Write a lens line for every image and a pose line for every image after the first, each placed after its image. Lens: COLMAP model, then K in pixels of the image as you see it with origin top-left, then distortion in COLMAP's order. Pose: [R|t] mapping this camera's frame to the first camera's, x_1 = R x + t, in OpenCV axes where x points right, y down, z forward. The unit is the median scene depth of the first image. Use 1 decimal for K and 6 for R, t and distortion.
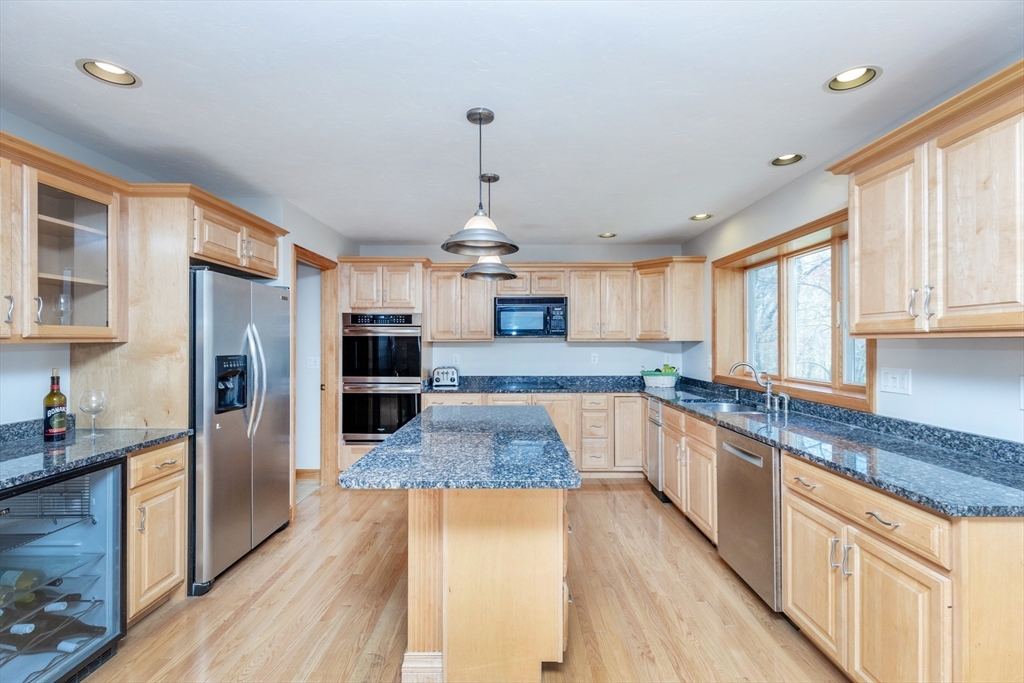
lens RADIAL K [[466.1, 0, 509.5], [0, 466.1, 340.1], [0, 0, 1]] dist [0.009625, -0.000664]
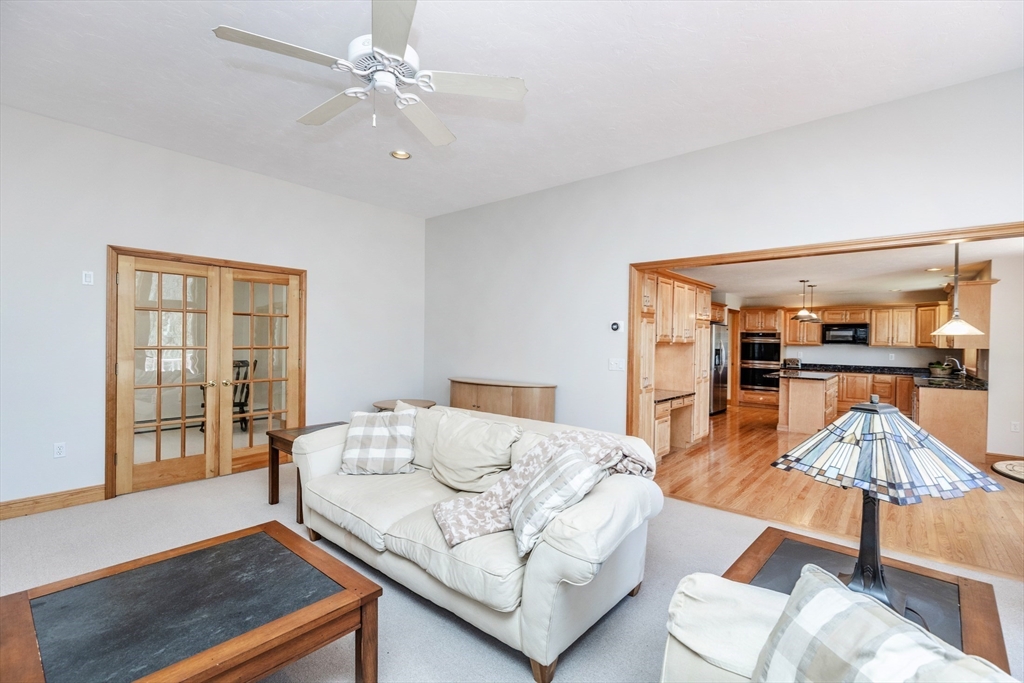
lens RADIAL K [[466.1, 0, 512.2], [0, 466.1, 343.5], [0, 0, 1]] dist [0.009625, -0.000664]
pose [[0.770625, 0.018218, -0.637028, 0.234369], [-0.013746, 0.999834, 0.011965, -0.014493], [0.637141, -0.000464, 0.770747, -1.469491]]
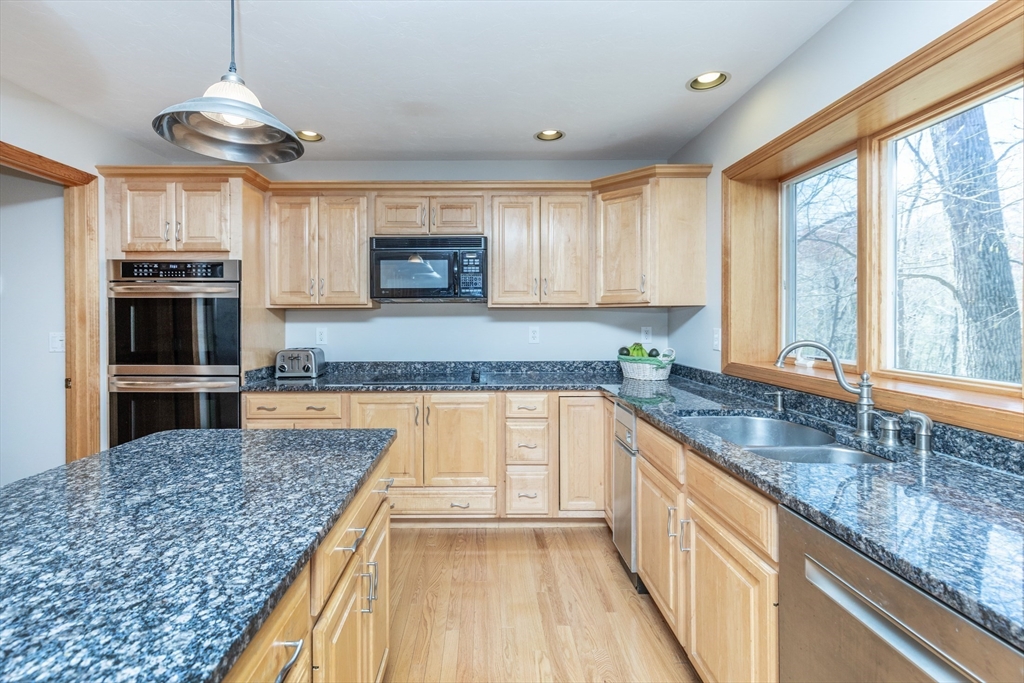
lens RADIAL K [[466.1, 0, 483.0], [0, 466.1, 324.3], [0, 0, 1]] dist [0.009625, -0.000664]
pose [[0.999992, -0.001320, -0.003746, 0.128355], [0.001372, 0.999901, 0.014025, 0.017874], [0.003727, -0.014030, 0.999895, 0.393078]]
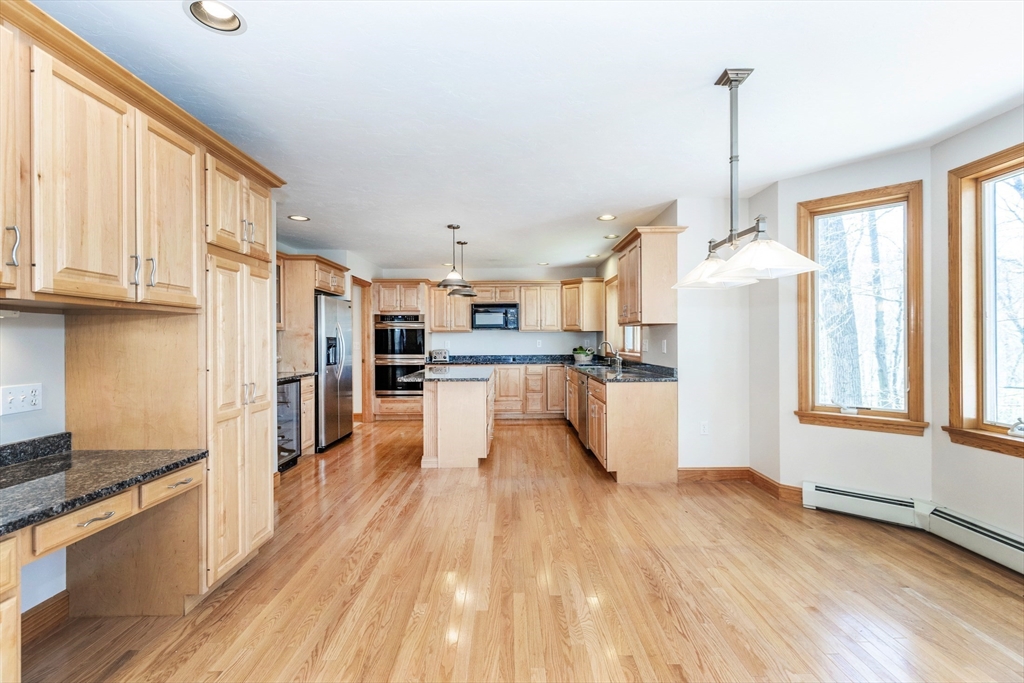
lens RADIAL K [[466.1, 0, 514.0], [0, 466.1, 341.2], [0, 0, 1]] dist [0.009625, -0.000664]
pose [[0.999880, -0.005347, 0.014566, 0.089913], [0.005242, 0.999960, 0.007209, 0.023654], [-0.014604, -0.007132, 0.999868, -0.583999]]
